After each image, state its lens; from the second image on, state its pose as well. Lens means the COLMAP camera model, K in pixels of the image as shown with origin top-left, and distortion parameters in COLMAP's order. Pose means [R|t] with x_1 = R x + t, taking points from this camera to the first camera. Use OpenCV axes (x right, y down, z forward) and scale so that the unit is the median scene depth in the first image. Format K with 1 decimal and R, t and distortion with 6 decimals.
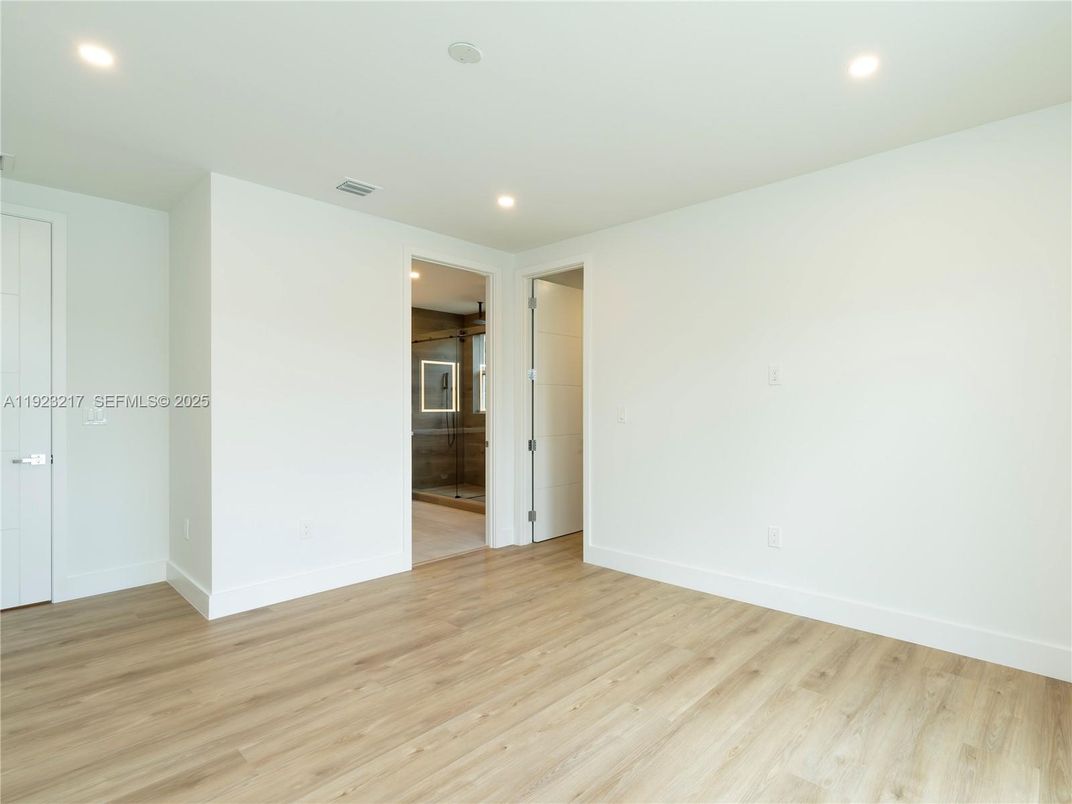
lens RADIAL K [[550.7, 0, 530.3], [0, 550.7, 400.8], [0, 0, 1]] dist [-0.002848, -0.000130]
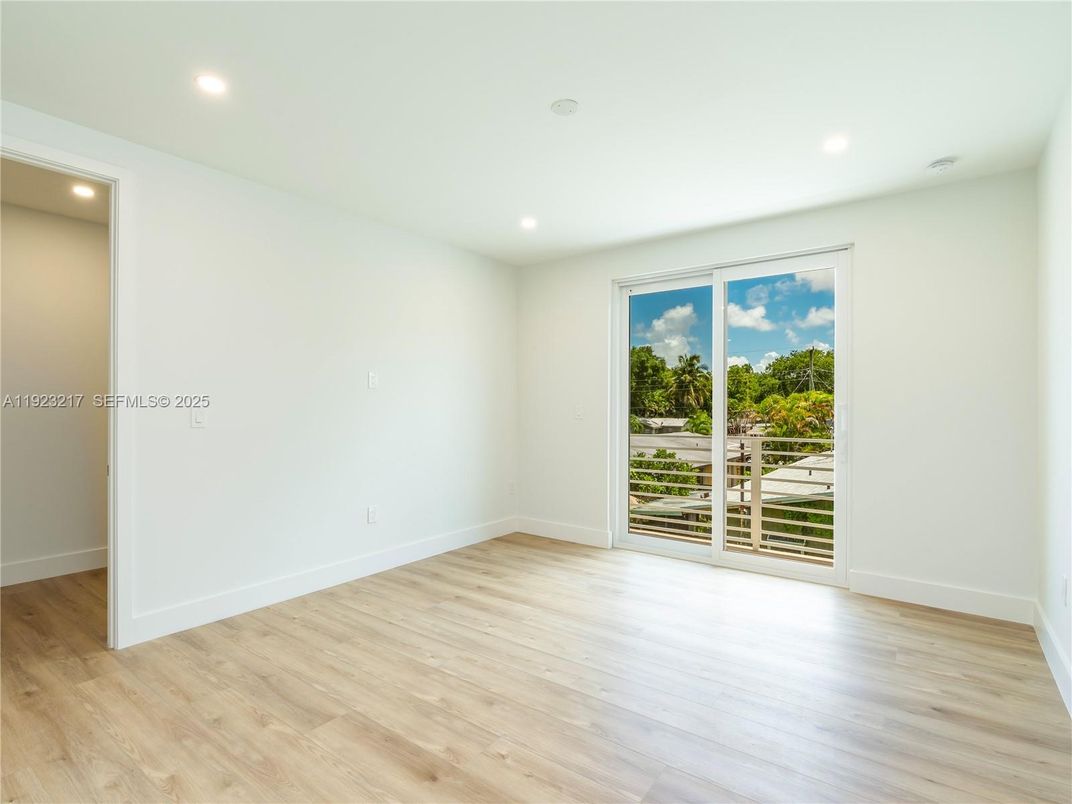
lens RADIAL K [[550.7, 0, 531.9], [0, 550.7, 405.7], [0, 0, 1]] dist [-0.002848, -0.000130]
pose [[-0.126257, -0.003697, 0.991991, -0.943441], [-0.011475, 0.999932, 0.002266, -0.021934], [-0.991931, -0.011097, -0.126291, 0.862610]]
